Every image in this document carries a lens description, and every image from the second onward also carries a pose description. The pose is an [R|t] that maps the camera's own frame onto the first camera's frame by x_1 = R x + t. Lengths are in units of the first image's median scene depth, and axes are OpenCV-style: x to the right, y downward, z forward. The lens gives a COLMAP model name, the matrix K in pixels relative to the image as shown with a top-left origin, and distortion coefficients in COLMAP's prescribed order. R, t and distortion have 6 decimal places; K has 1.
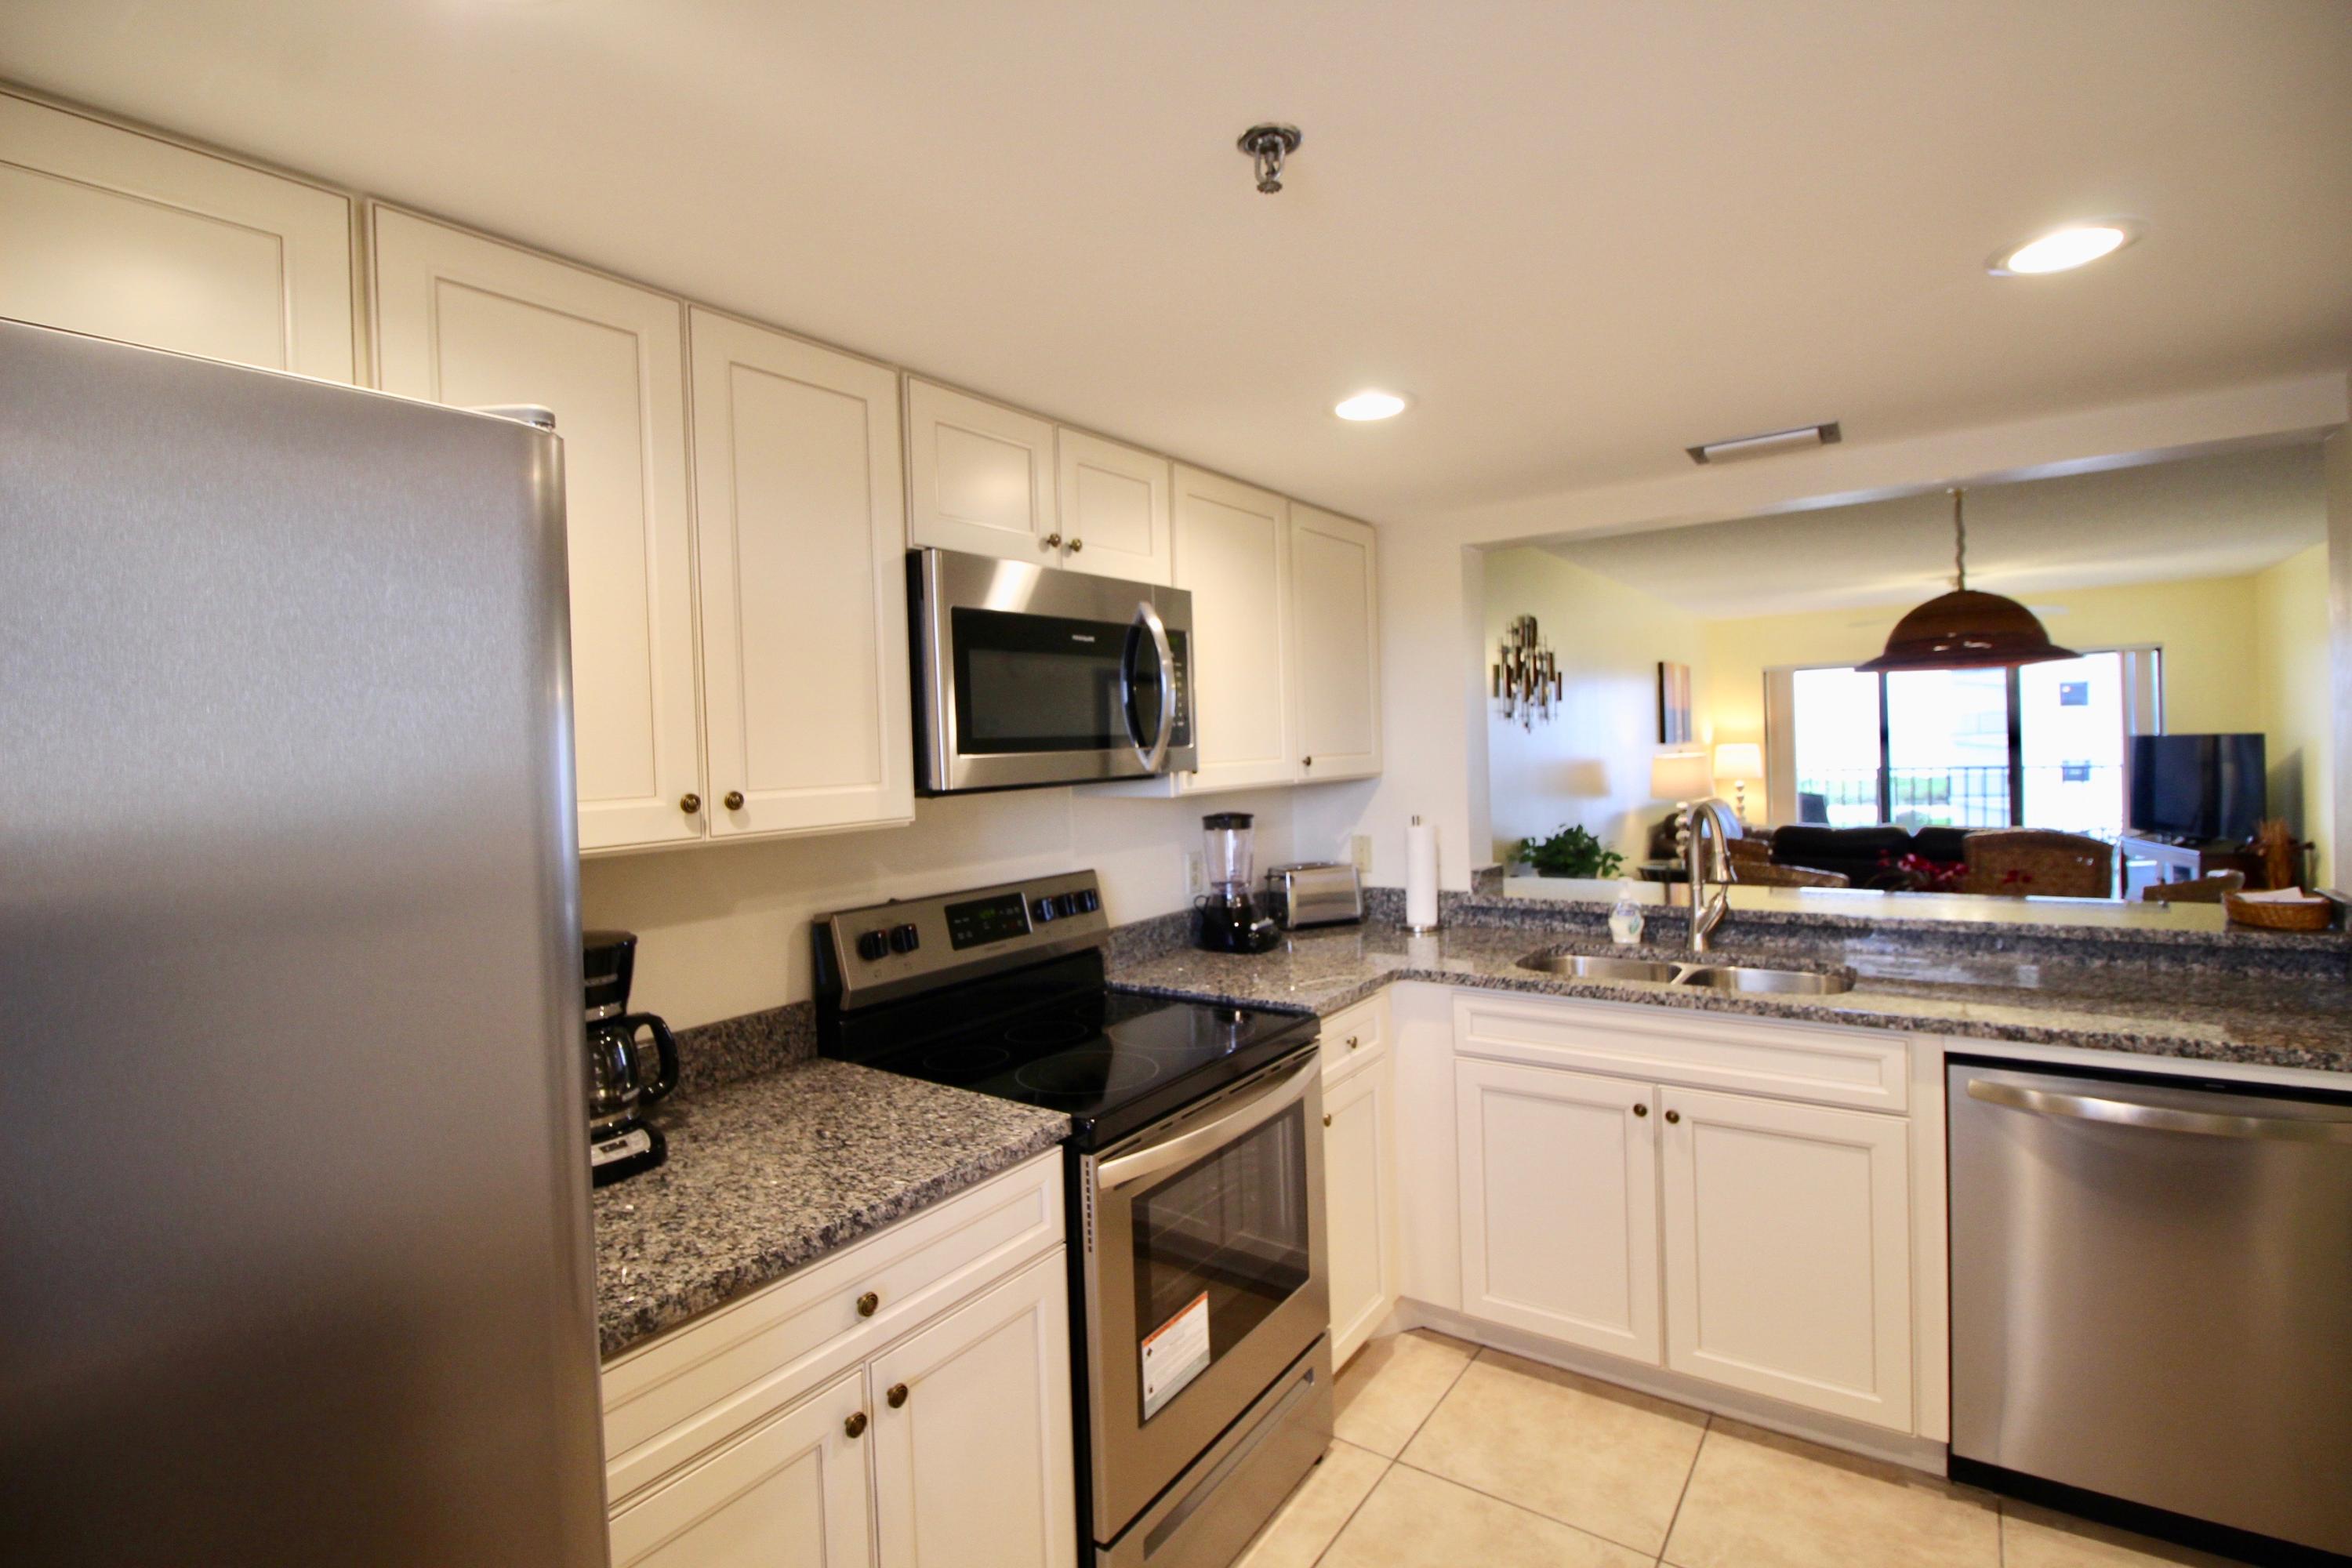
lens RADIAL K [[1088.3, 0, 1175.2], [0, 1088.3, 755.6], [0, 0, 1]] dist [-0.004663, -0.001020]
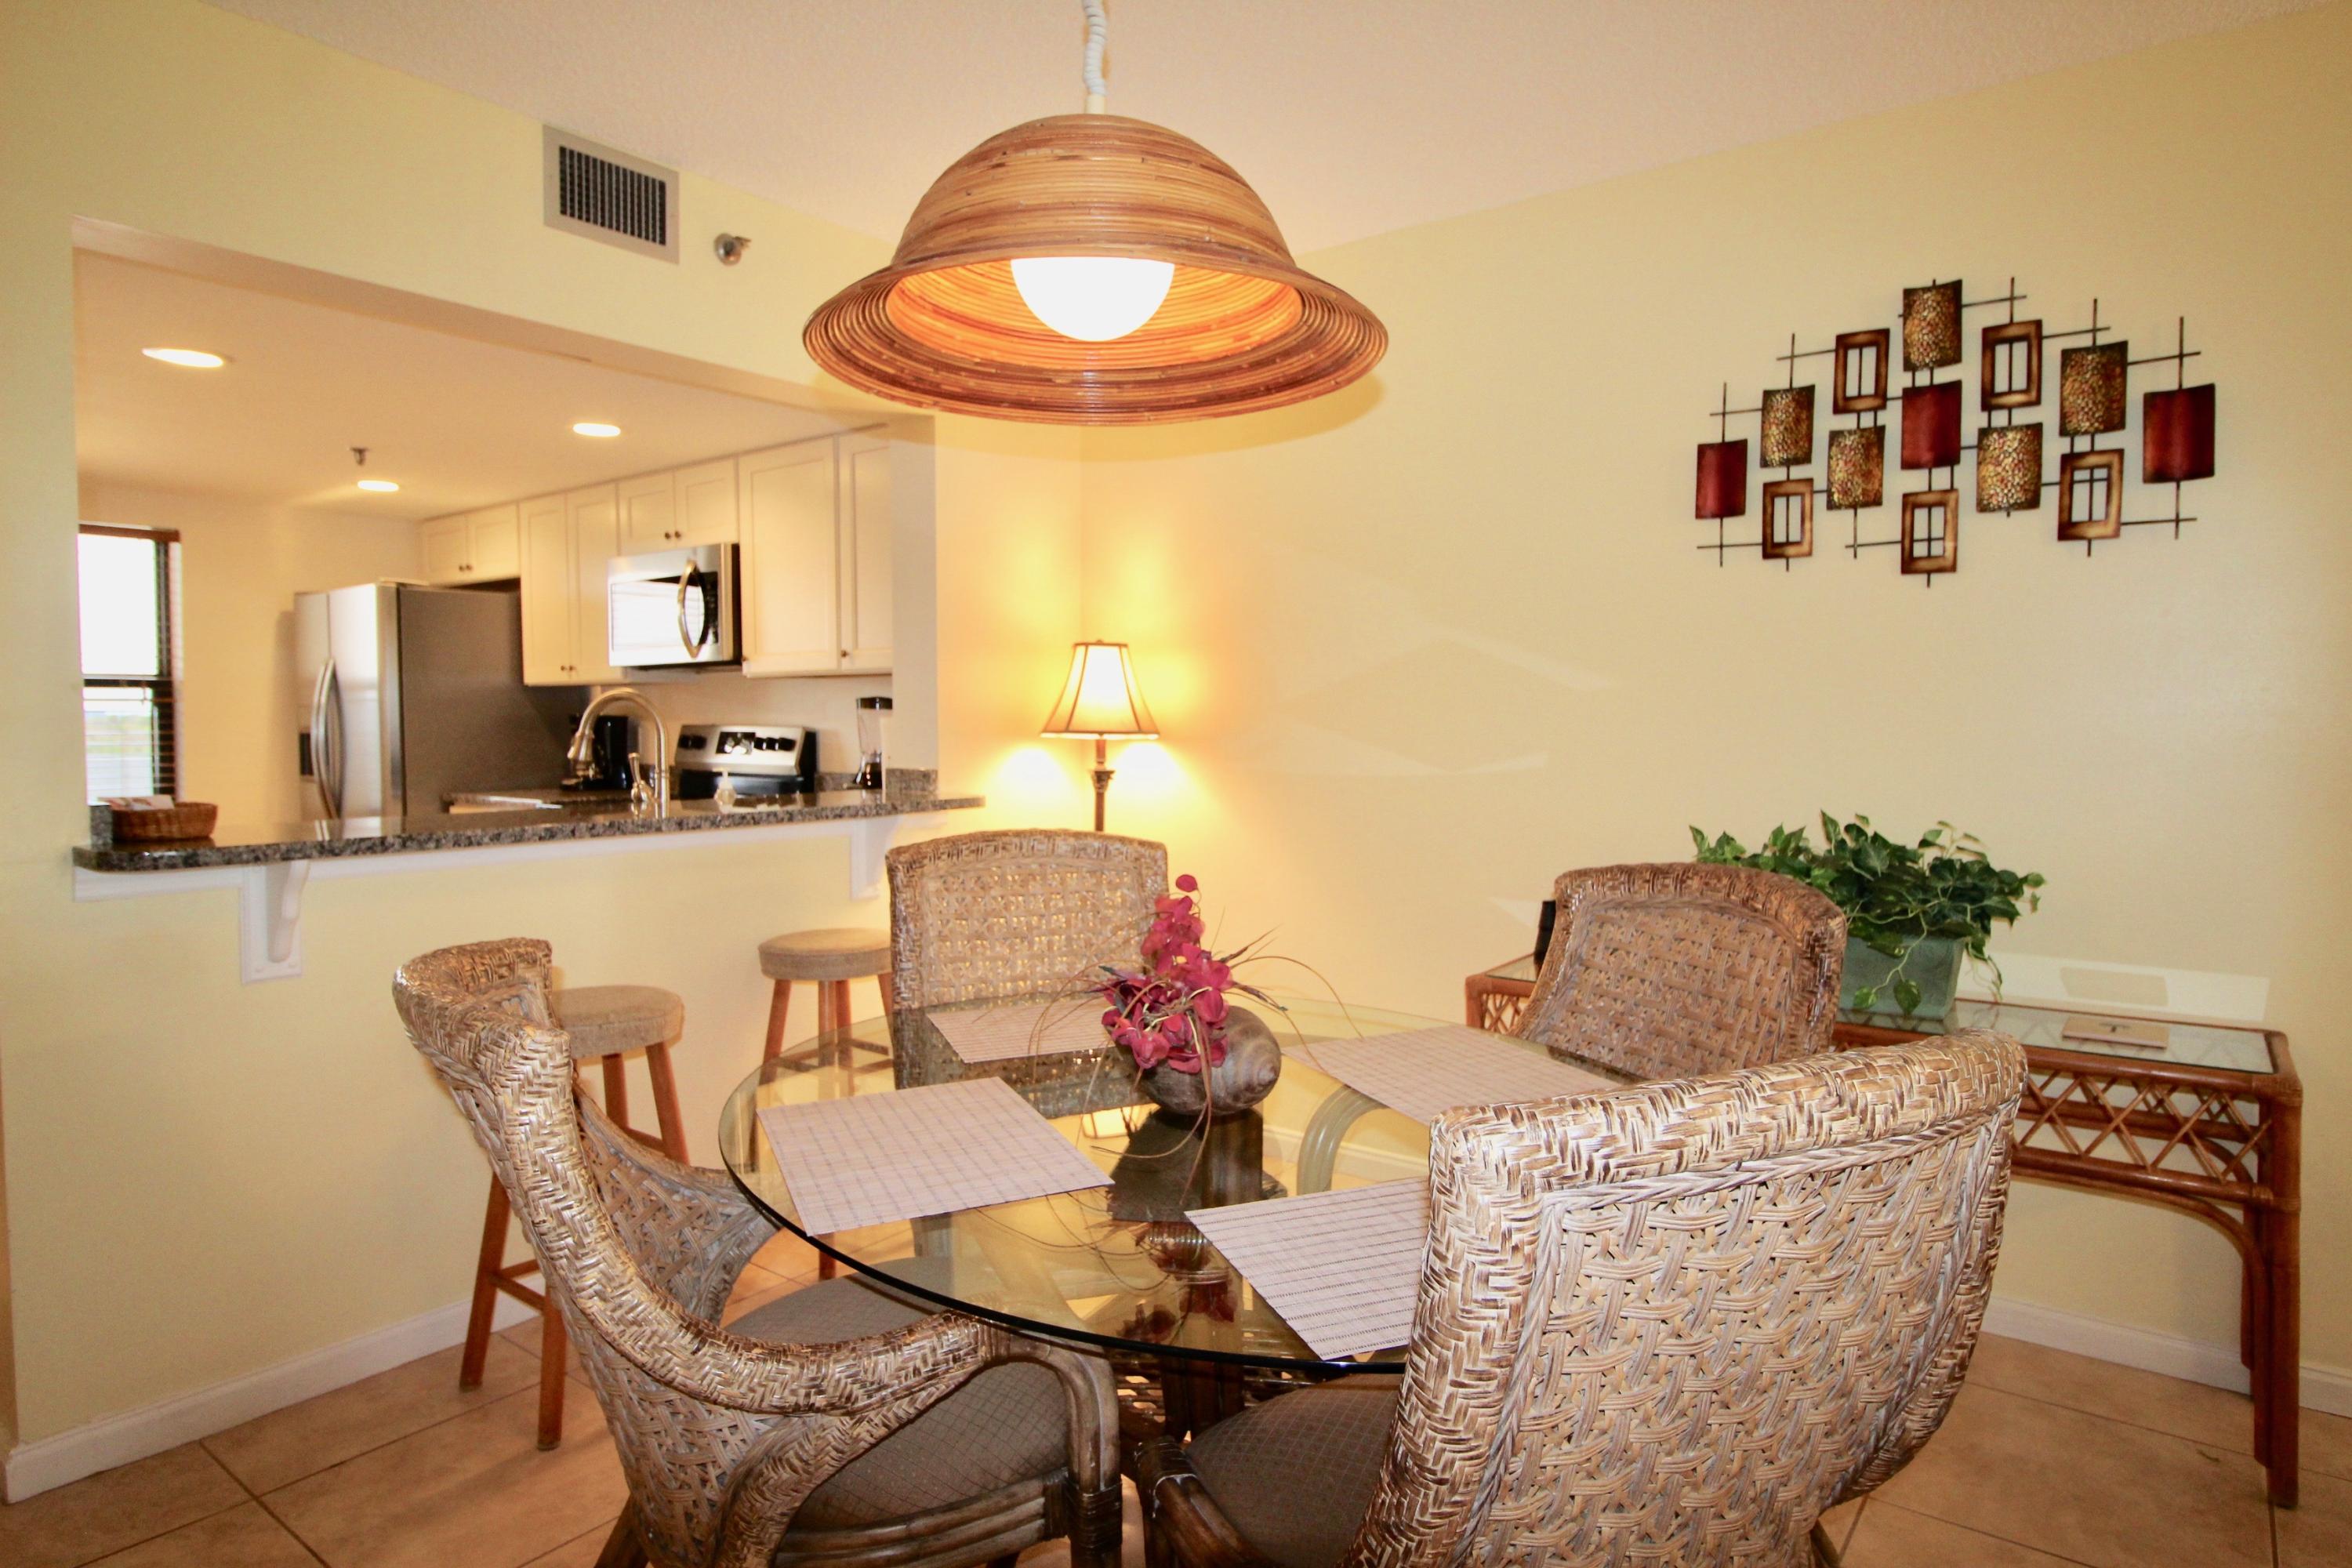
lens RADIAL K [[1344.8, 0, 1175.8], [0, 1344.8, 765.0], [0, 0, 1]] dist [-0.000051, -0.001882]
pose [[-0.038852, 0.071360, -0.996694, 2.025535], [-0.004412, 0.997425, 0.071584, 0.025084], [0.999235, 0.007178, -0.038437, 1.824820]]
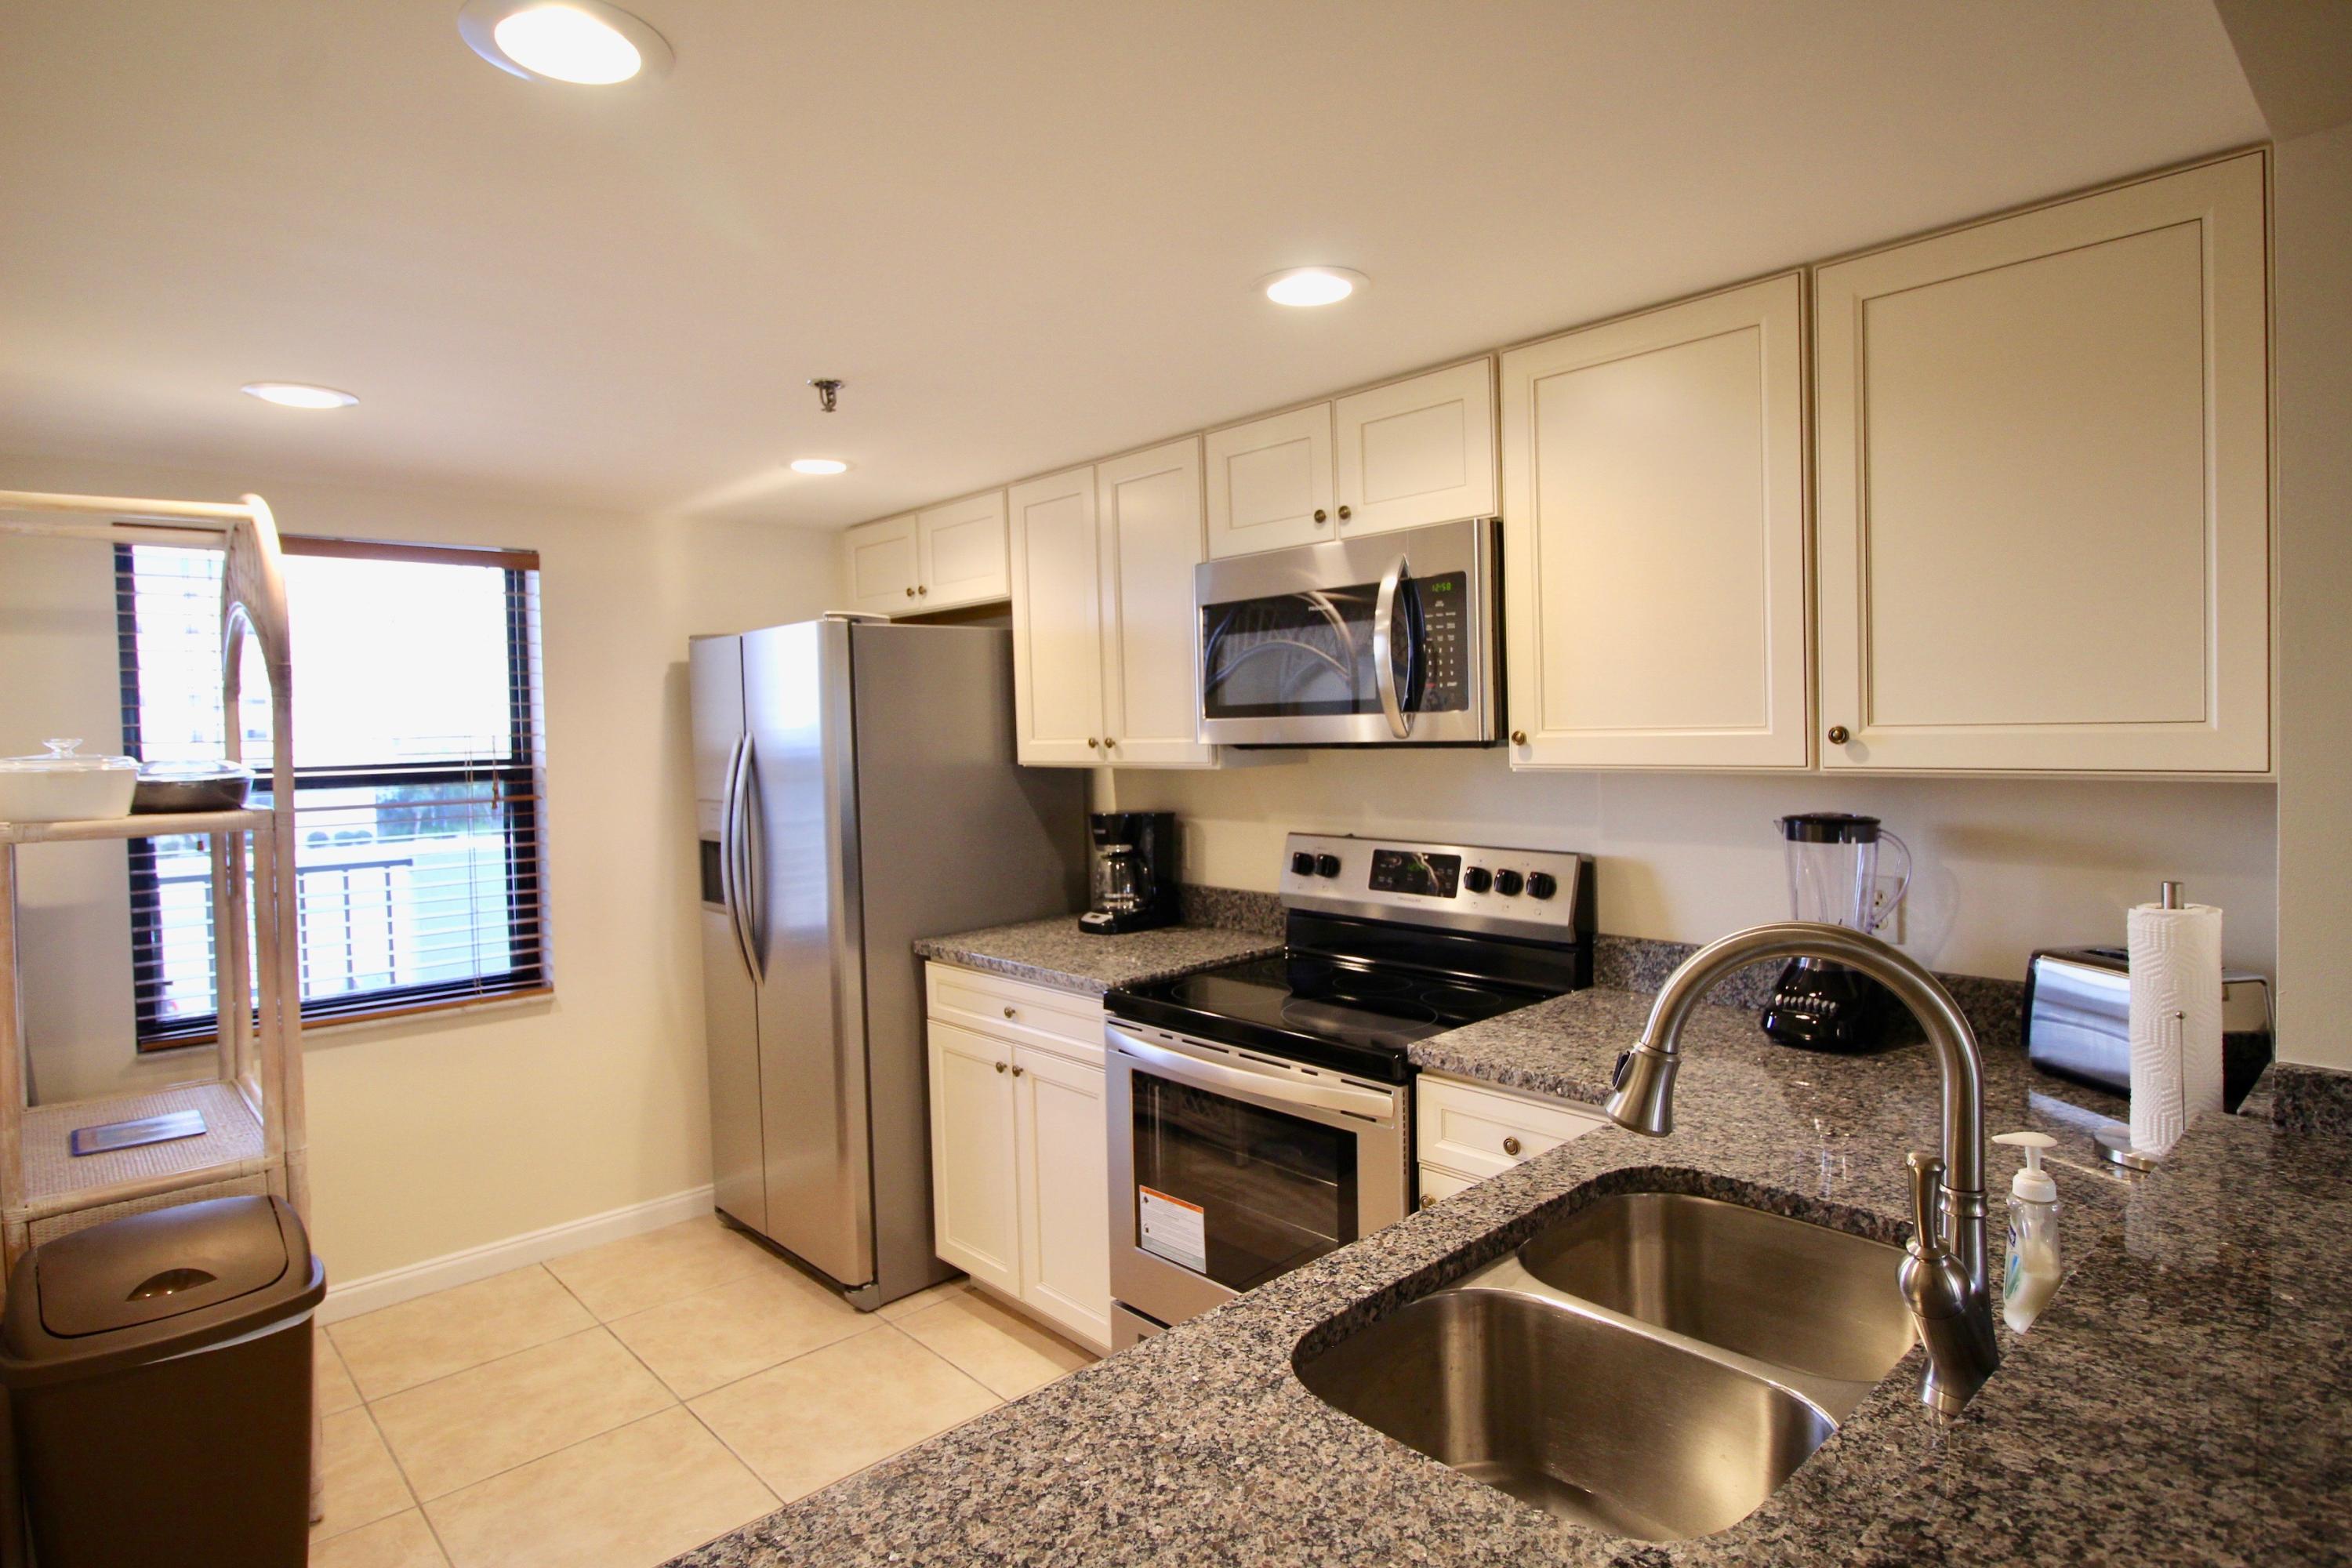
lens RADIAL K [[1250.6, 0, 1185.6], [0, 1250.6, 763.6], [0, 0, 1]] dist [0.004877, -0.000504]
pose [[-0.195752, 0.073046, -0.977929, 1.039265], [0.024215, 0.997278, 0.069644, -0.041586], [0.980354, -0.010048, -0.196988, 1.030371]]
